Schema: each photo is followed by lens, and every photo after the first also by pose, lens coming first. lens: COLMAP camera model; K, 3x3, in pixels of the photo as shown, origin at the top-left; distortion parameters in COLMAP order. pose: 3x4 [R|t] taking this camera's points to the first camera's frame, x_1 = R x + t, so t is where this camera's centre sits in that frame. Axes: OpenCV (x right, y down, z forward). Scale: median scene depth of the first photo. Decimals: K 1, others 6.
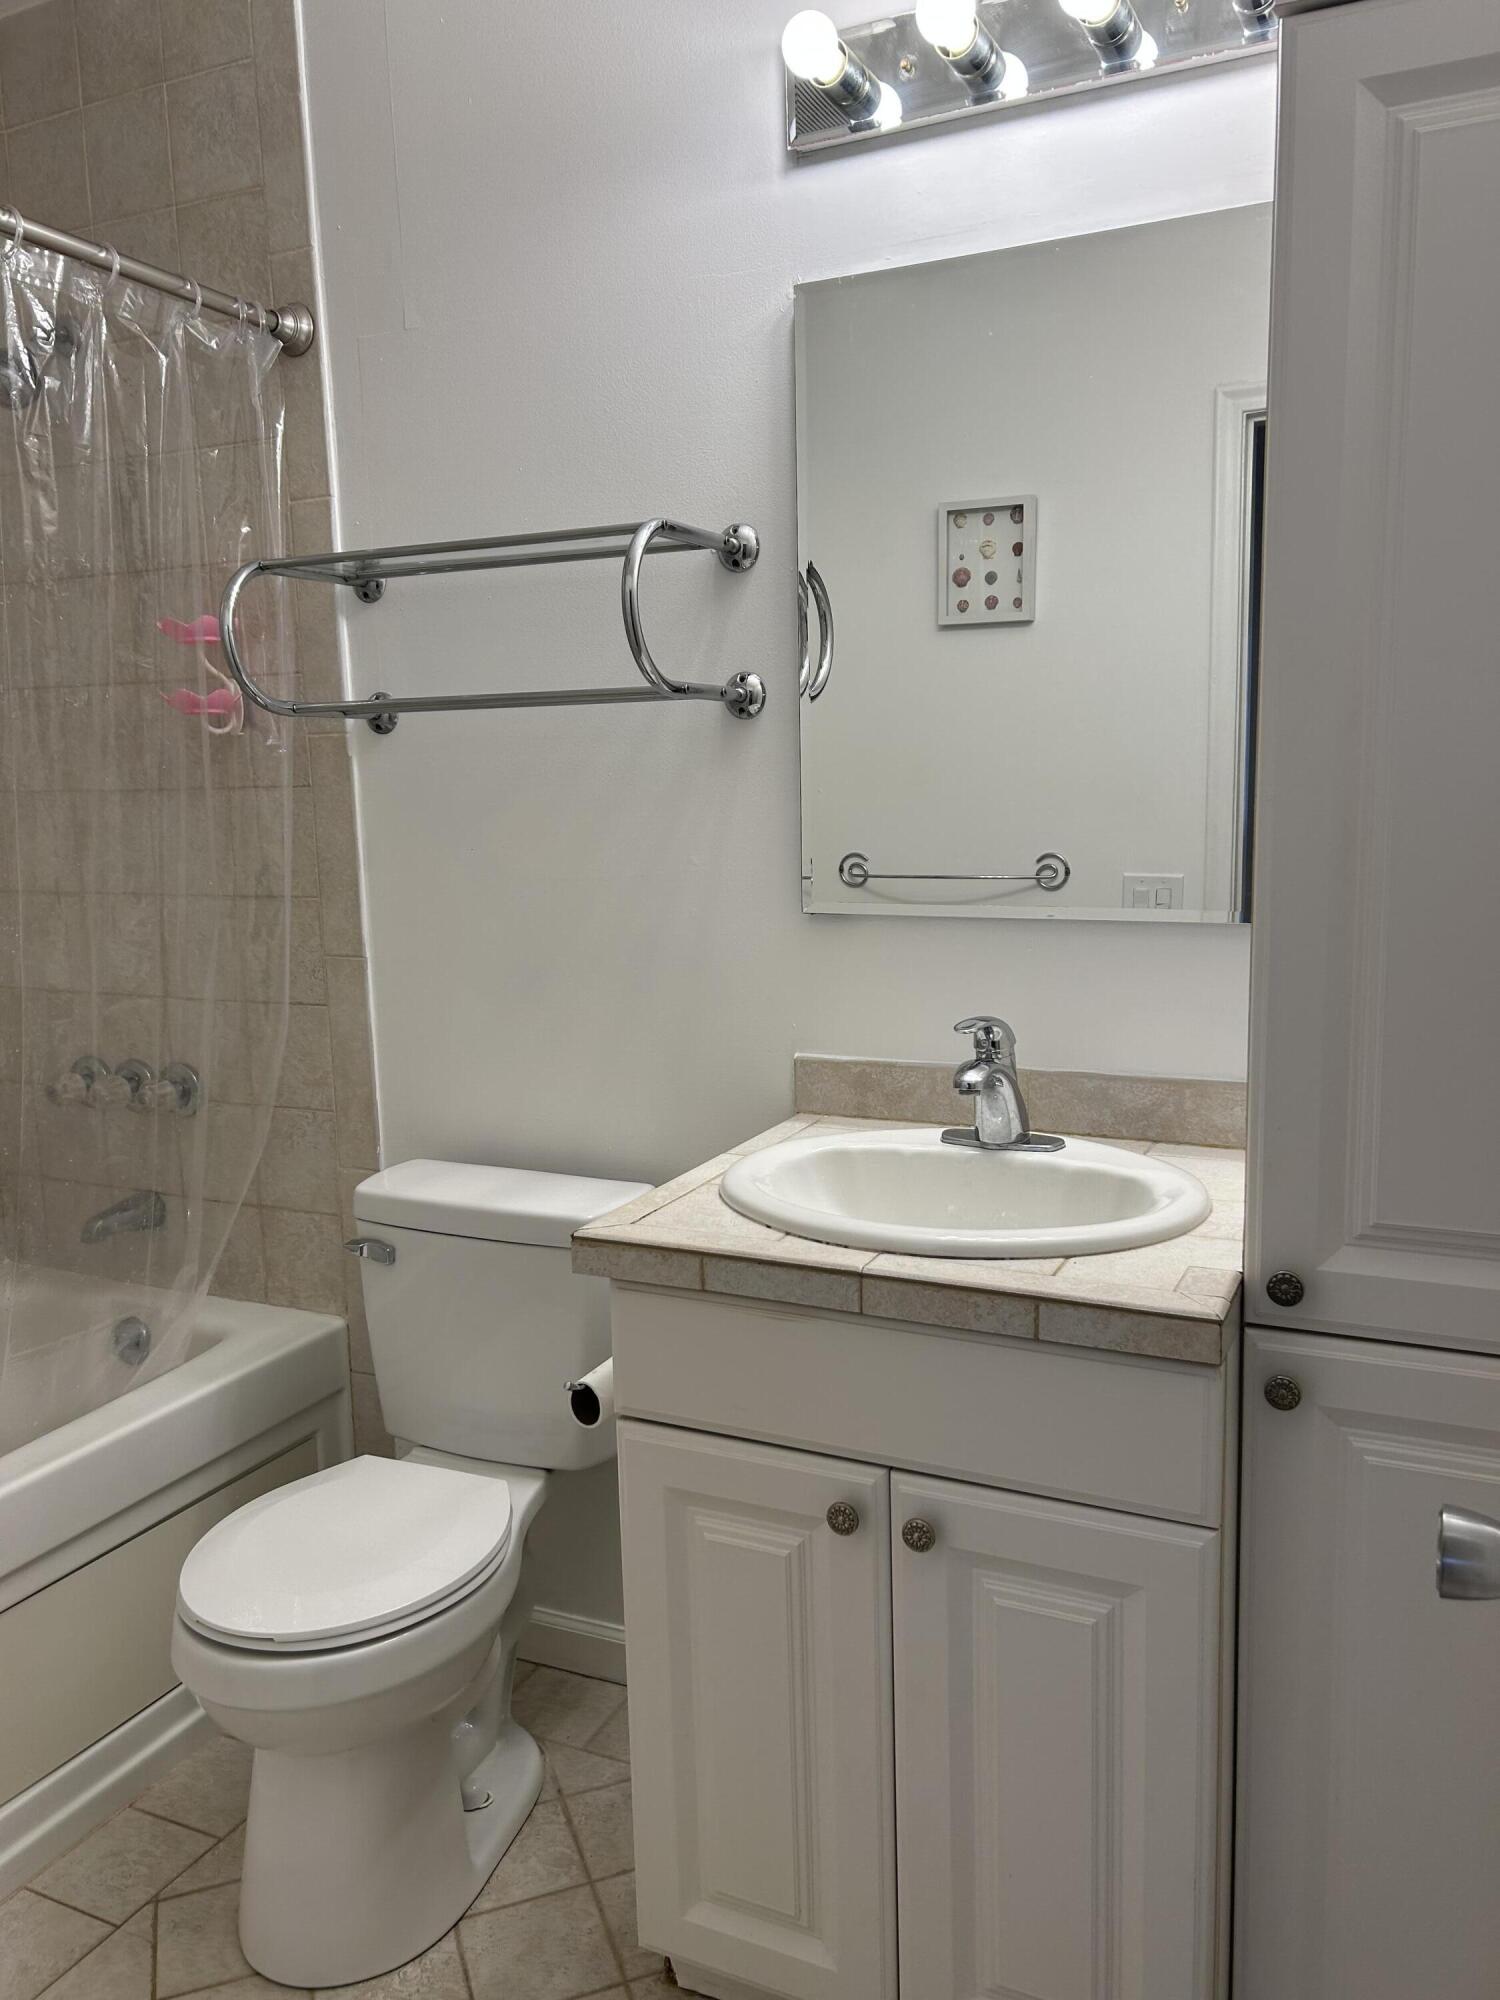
lens RADIAL K [[1505.4, 0, 750.0], [0, 1505.4, 1000.0], [0, 0, 1]] dist [0.140078, -0.213218]
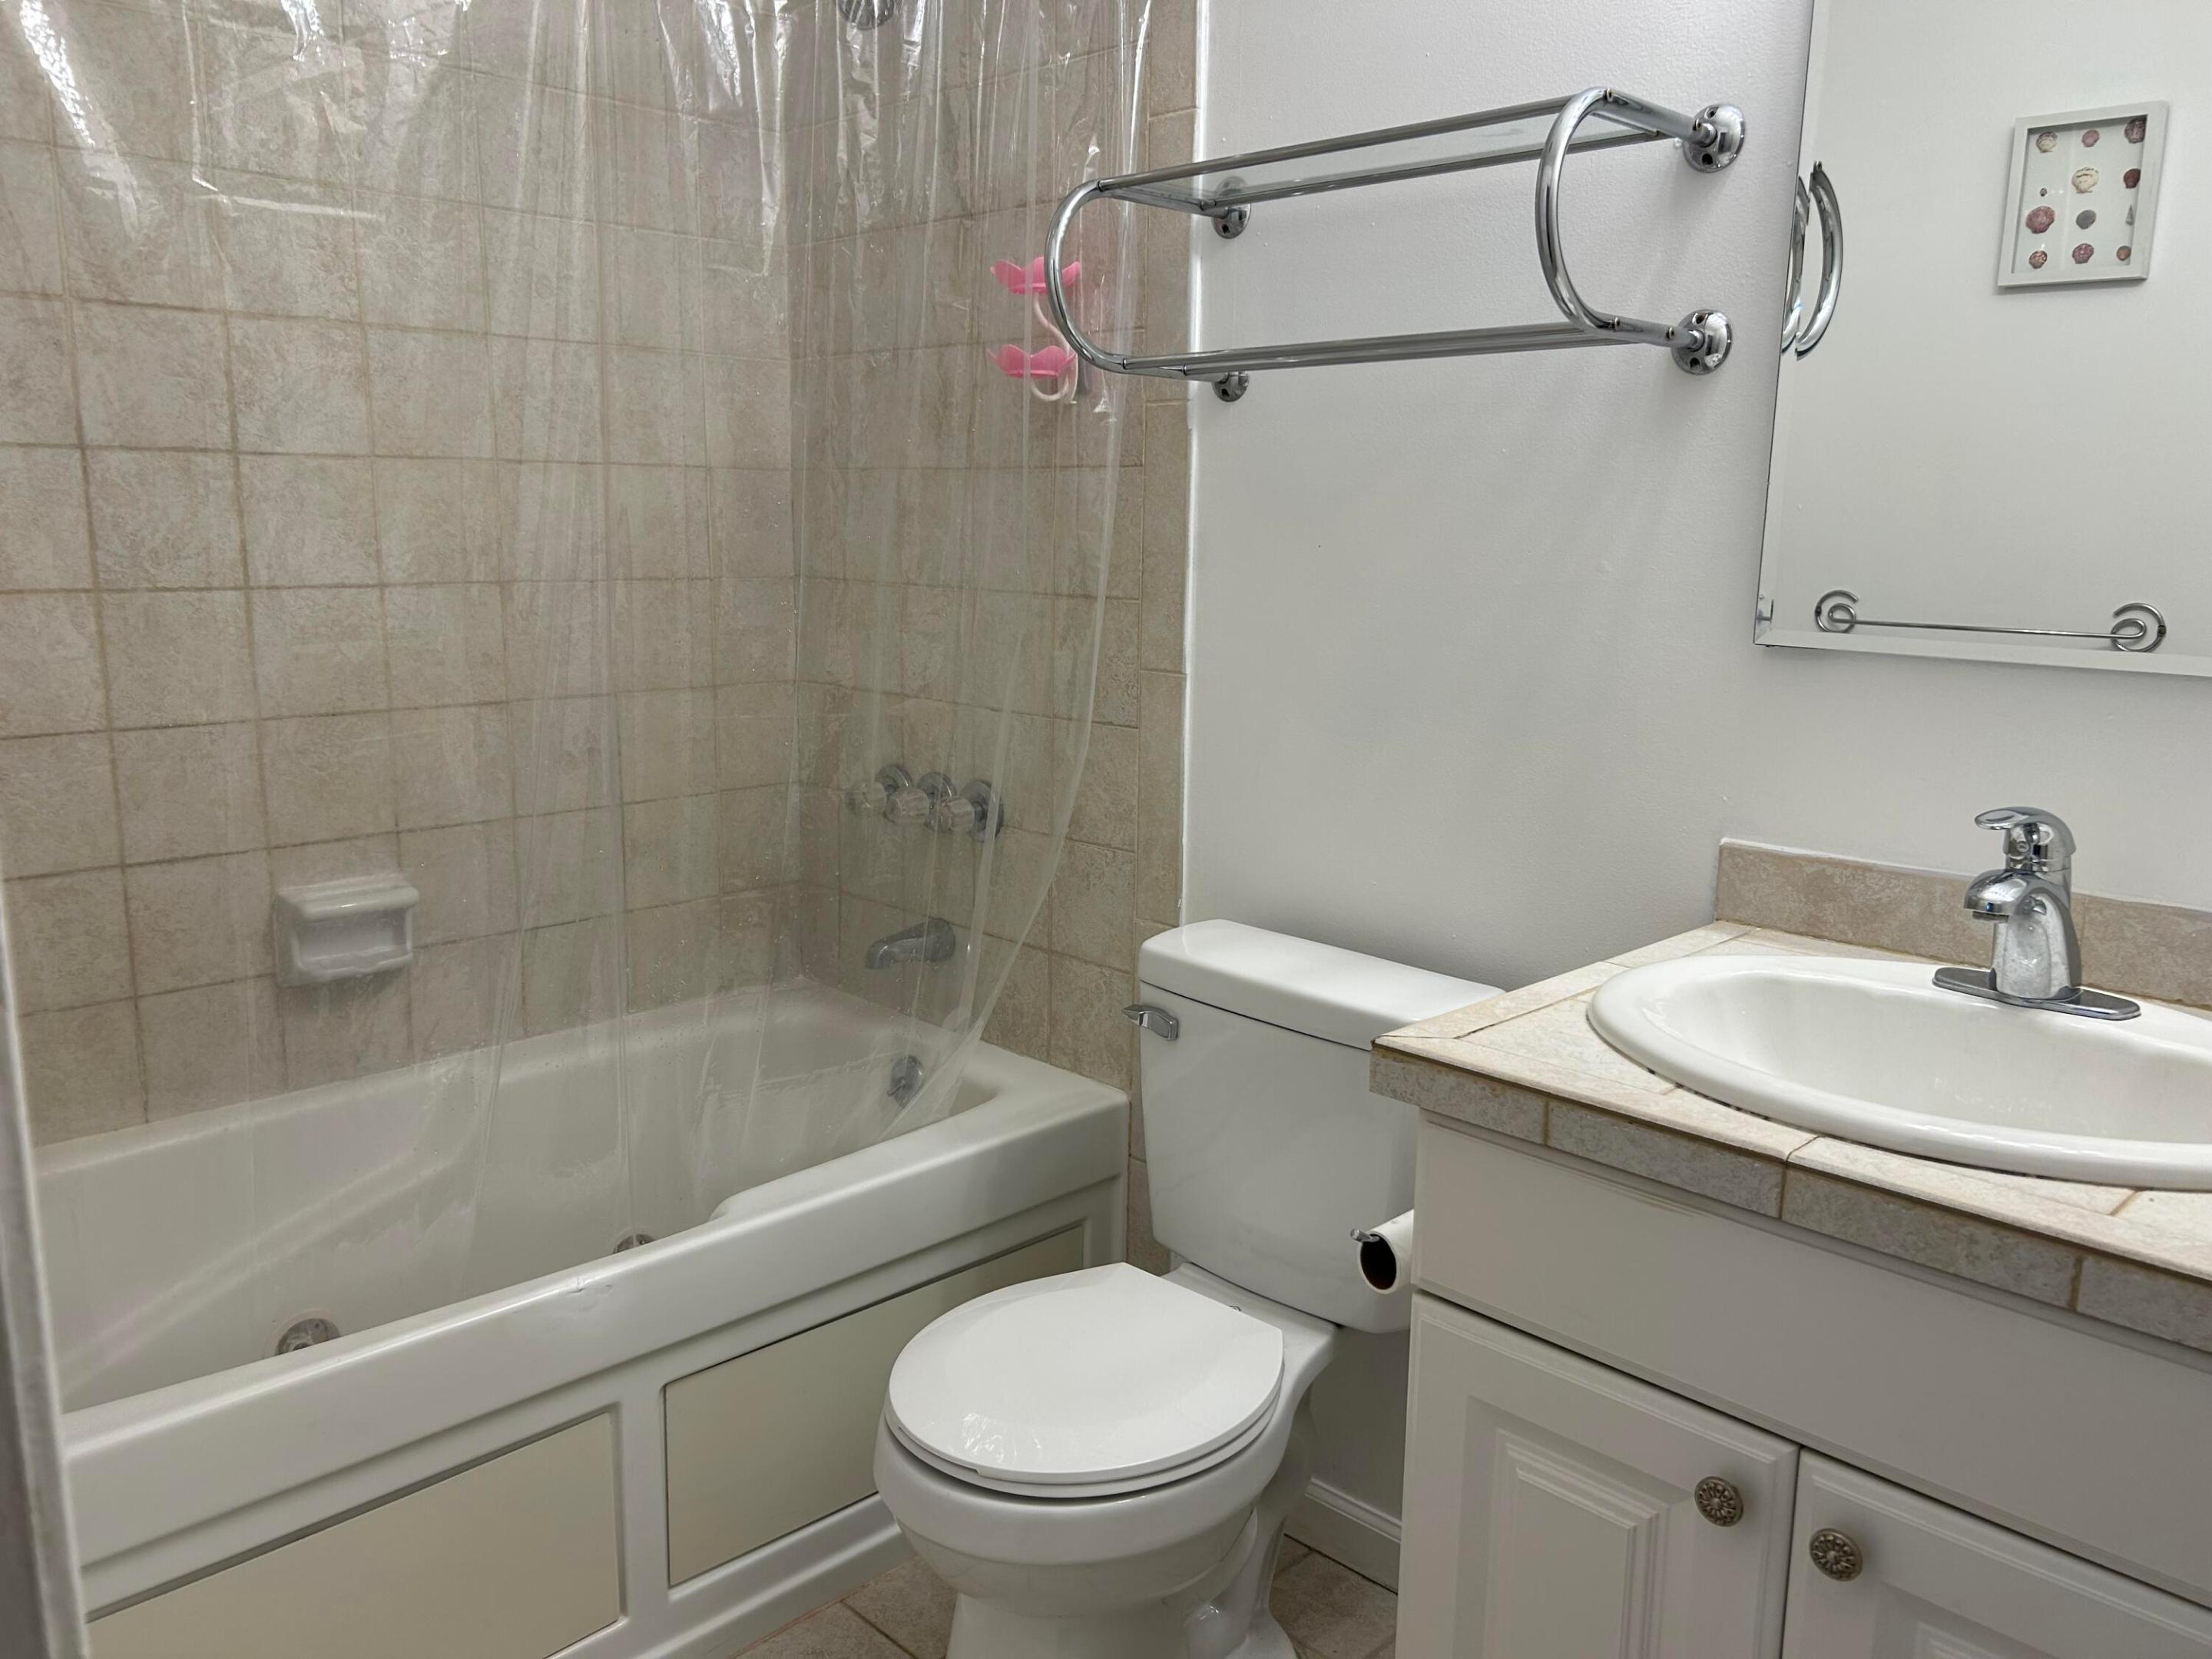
lens RADIAL K [[1670.0, 0, 1100.6], [0, 1670.0, 820.5], [0, 0, 1]] dist [0.061758, -0.070726]
pose [[0.940967, 0.098595, -0.323820, 0.010069], [-0.087039, 0.994949, 0.050016, 0.012757], [0.327116, -0.018878, 0.944796, 0.134363]]
